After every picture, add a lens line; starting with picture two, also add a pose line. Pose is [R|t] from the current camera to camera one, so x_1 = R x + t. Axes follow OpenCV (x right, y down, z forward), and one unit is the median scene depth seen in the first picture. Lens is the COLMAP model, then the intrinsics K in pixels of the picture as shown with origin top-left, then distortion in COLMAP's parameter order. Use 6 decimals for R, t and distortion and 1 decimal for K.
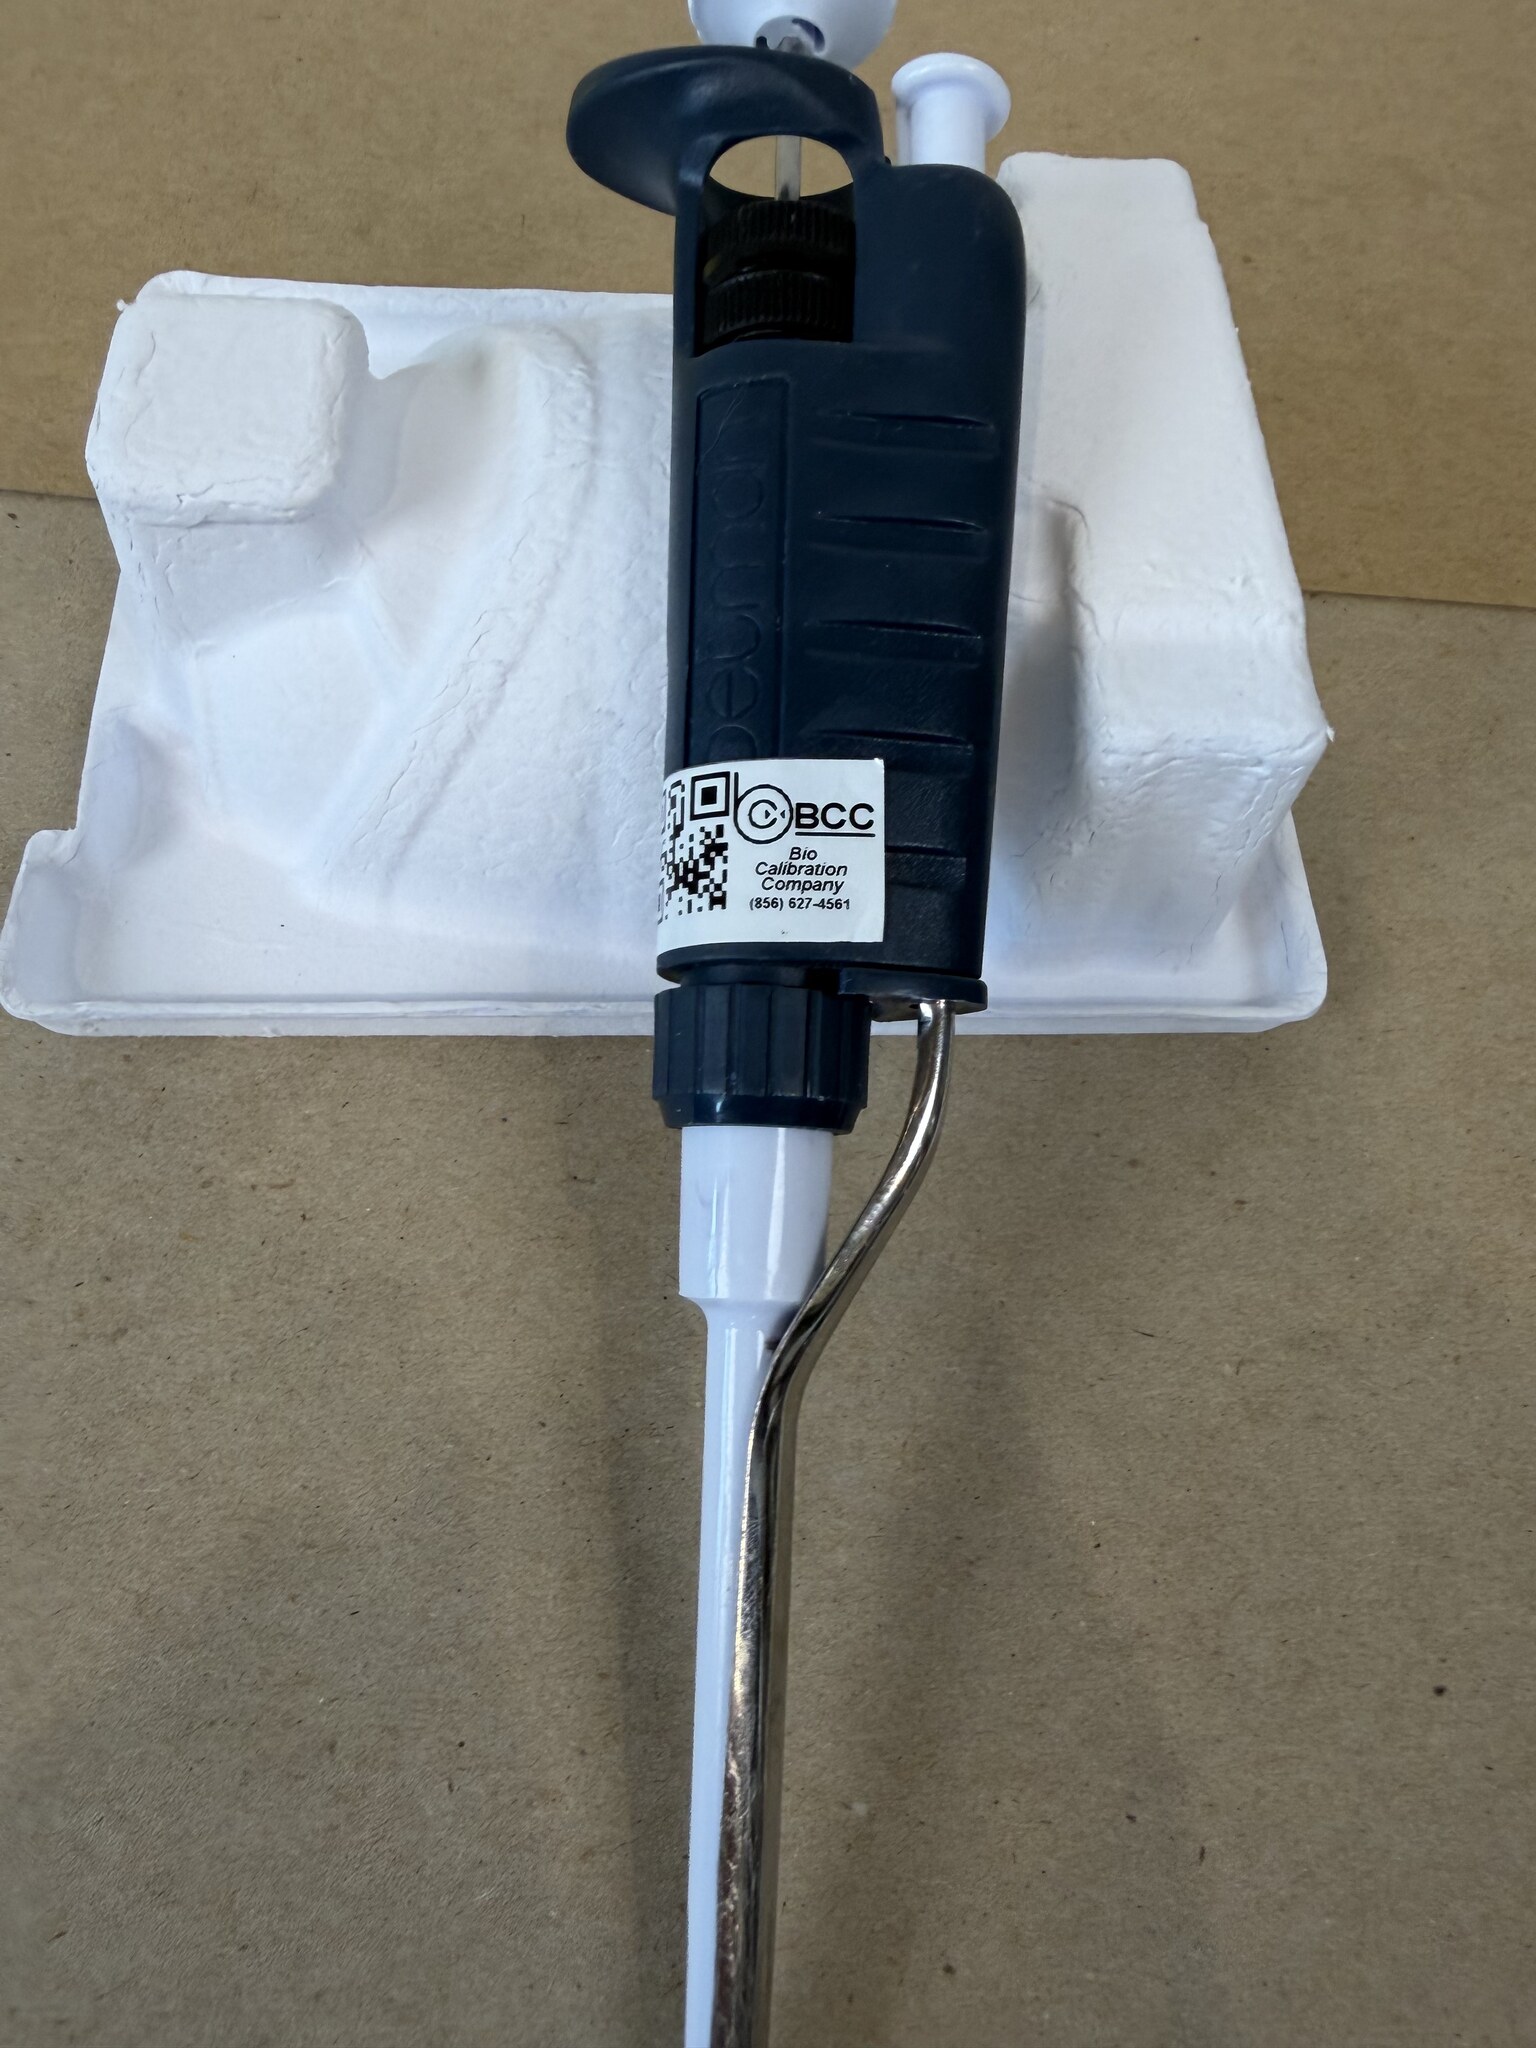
lens RADIAL K [[1502.9, 0, 779.5], [0, 1502.9, 892.8], [0, 0, 1]] dist [0.007129, 0.006224]
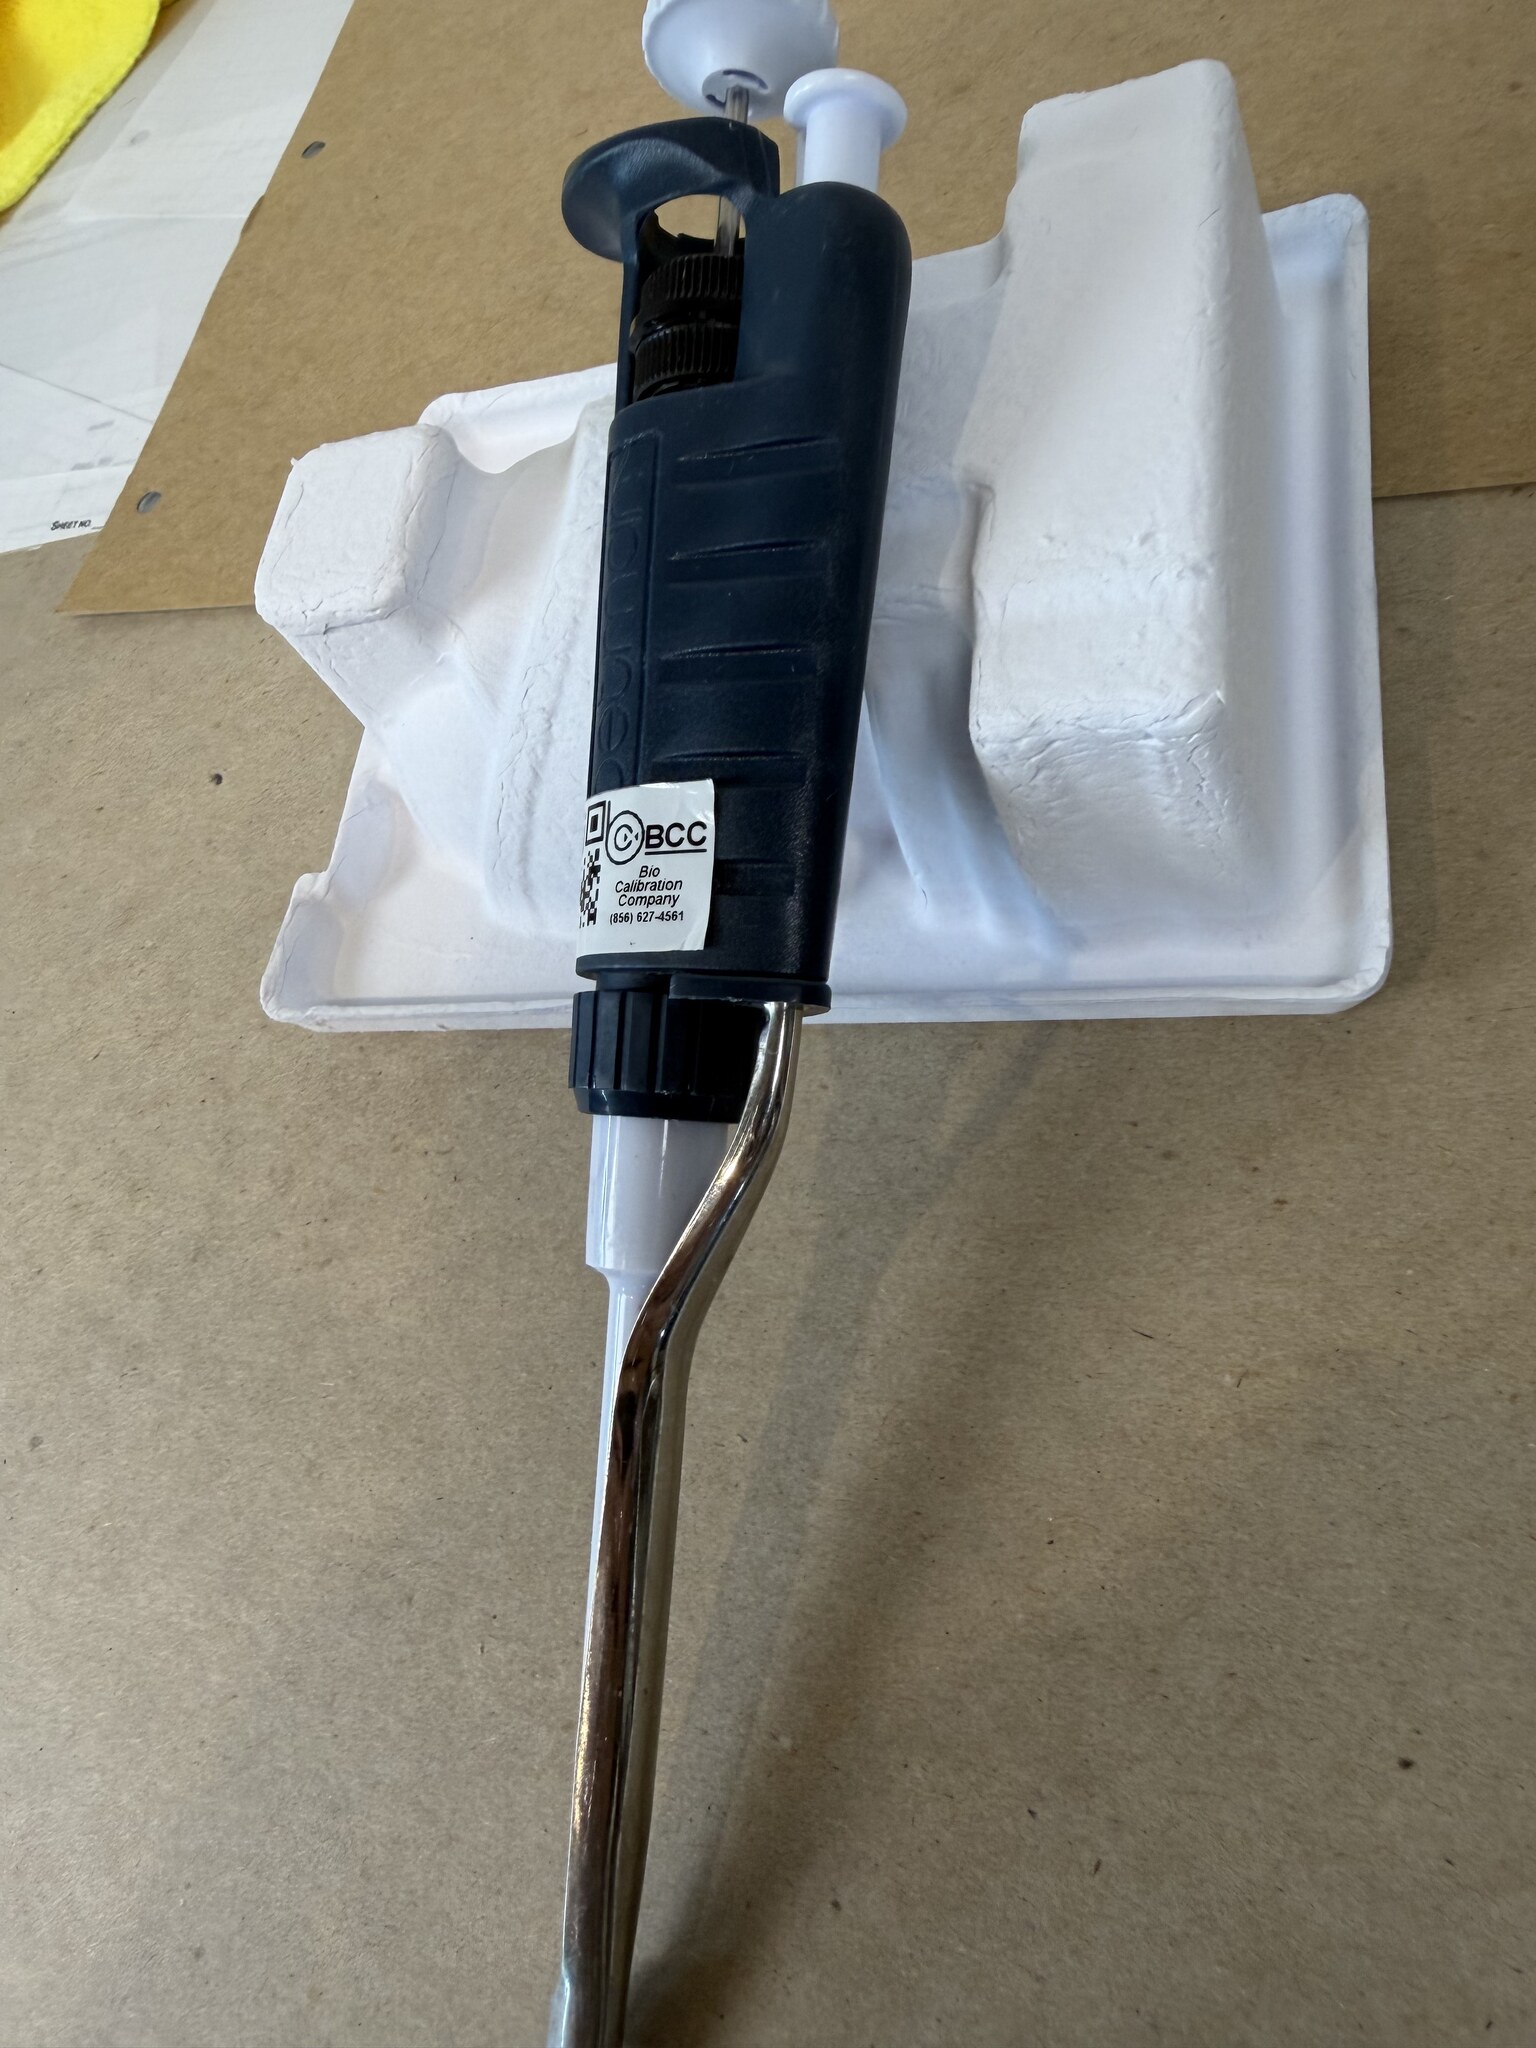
lens RADIAL K [[1557.6, 0, 750.8], [0, 1557.6, 883.1], [0, 0, 1]] dist [0.012485, 0.004516]
pose [[0.863787, -0.056907, -0.500634, 0.560677], [0.066309, 0.997799, 0.000989, -0.009683], [0.499476, -0.034051, 0.865658, 0.032551]]
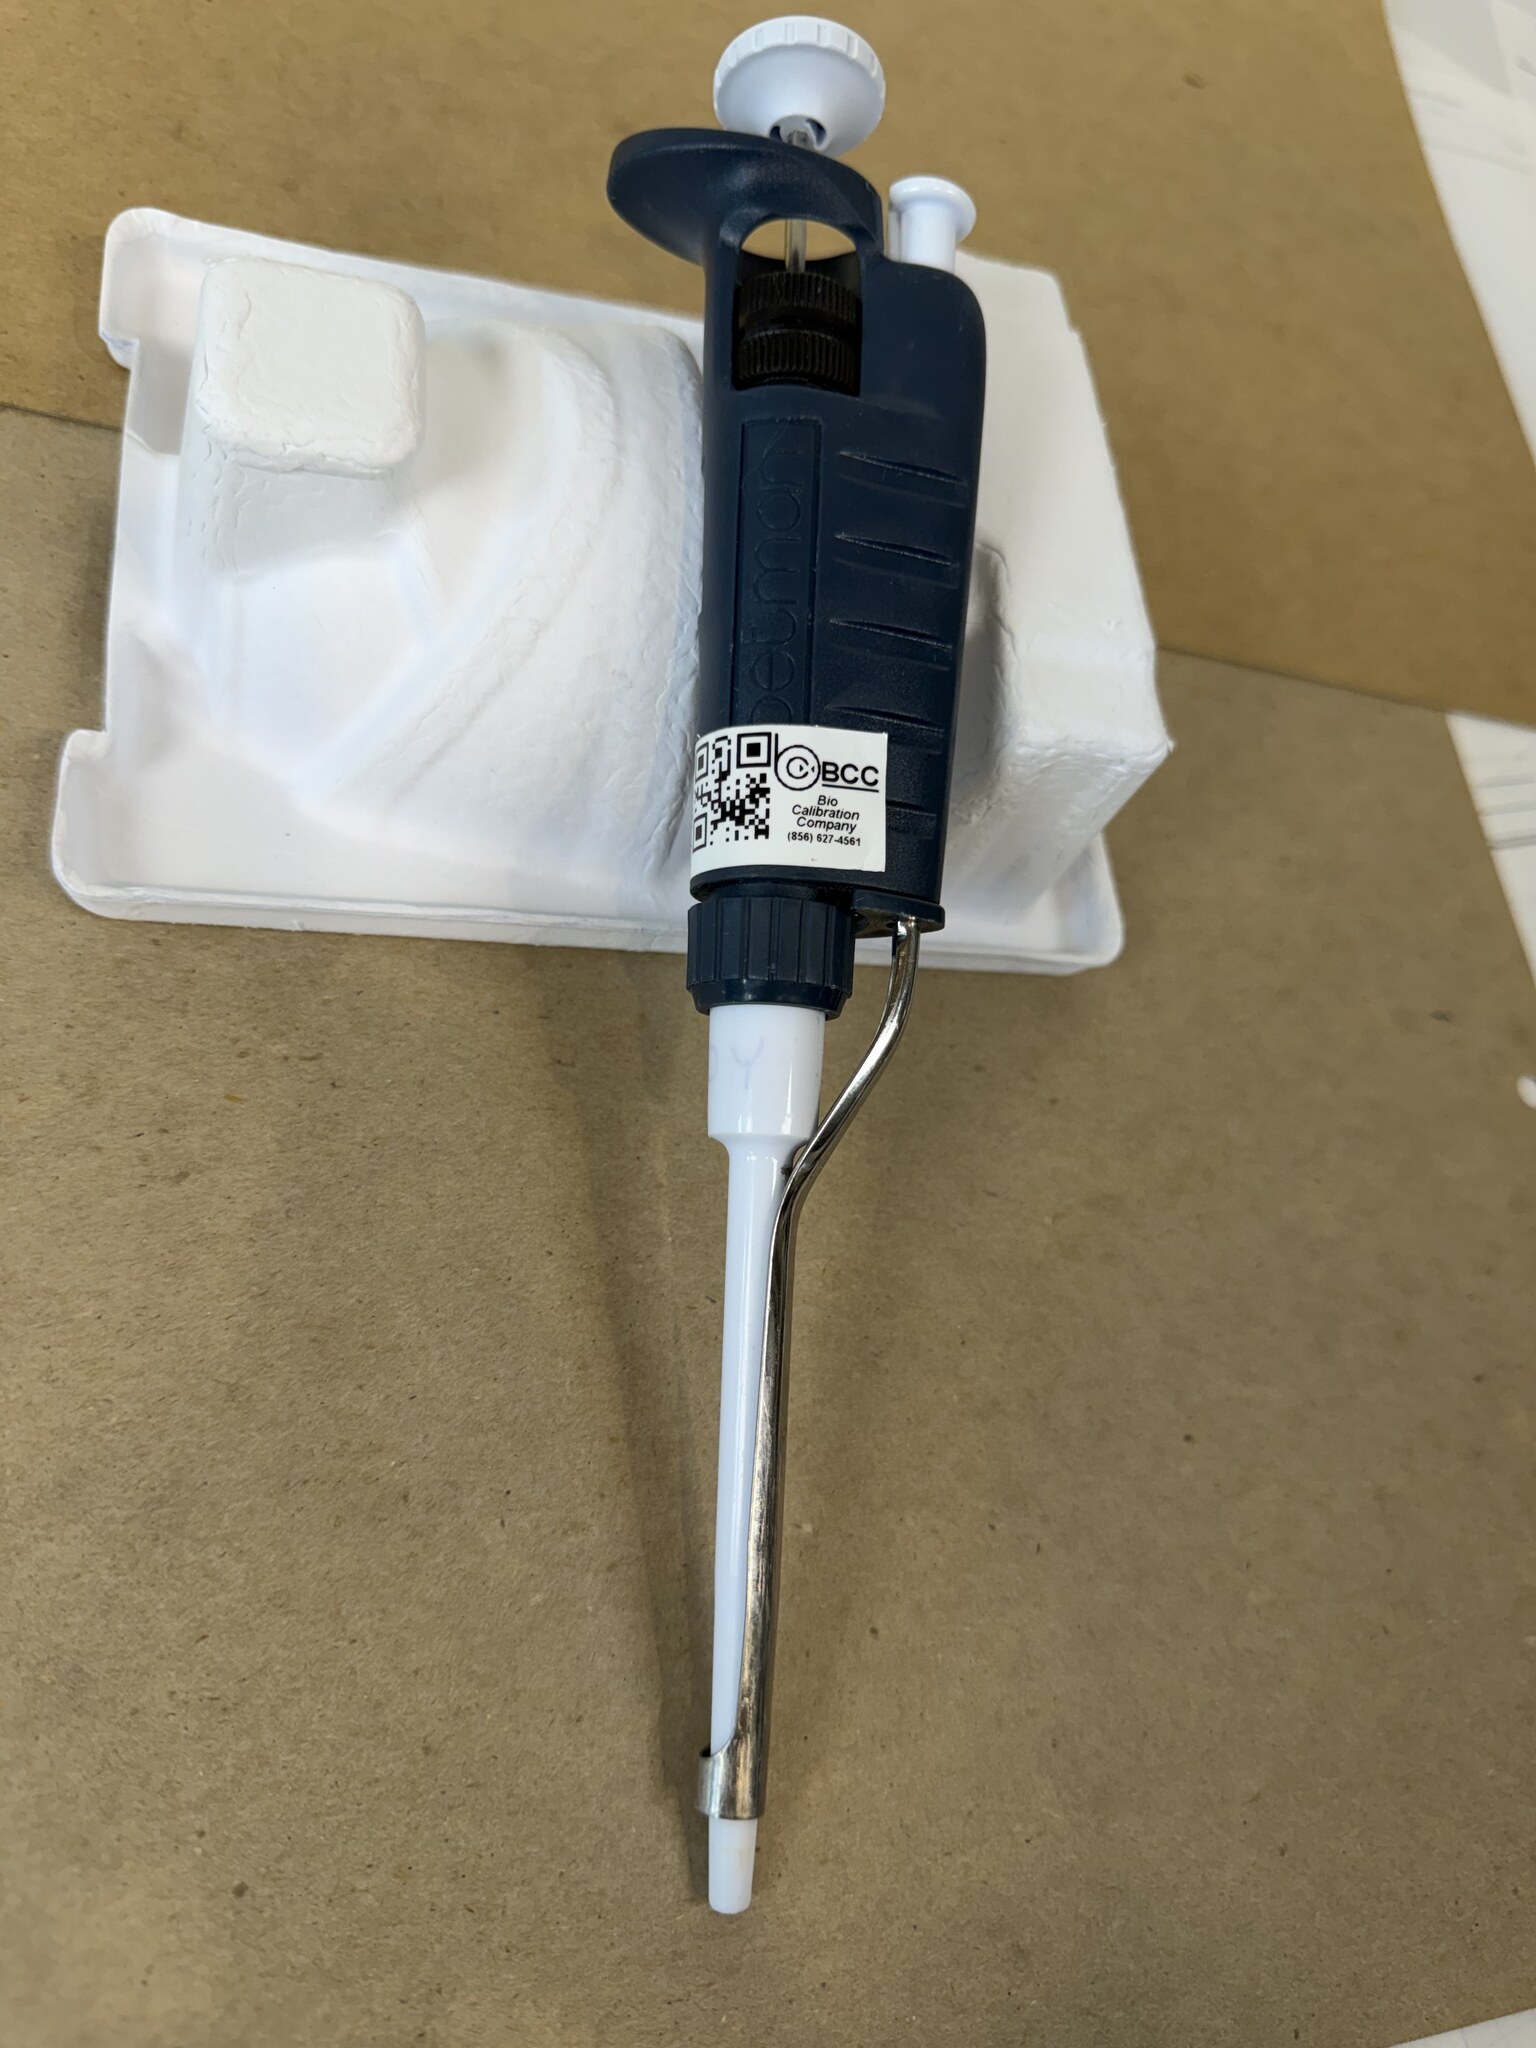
lens RADIAL K [[1523.0, 0, 755.4], [0, 1523.0, 982.3], [0, 0, 1]] dist [0.106570, -0.203531]
pose [[0.961771, 0.050681, 0.269124, -0.338403], [-0.068092, 0.996120, 0.055753, 0.049928], [-0.265254, -0.071947, 0.961490, -0.229353]]
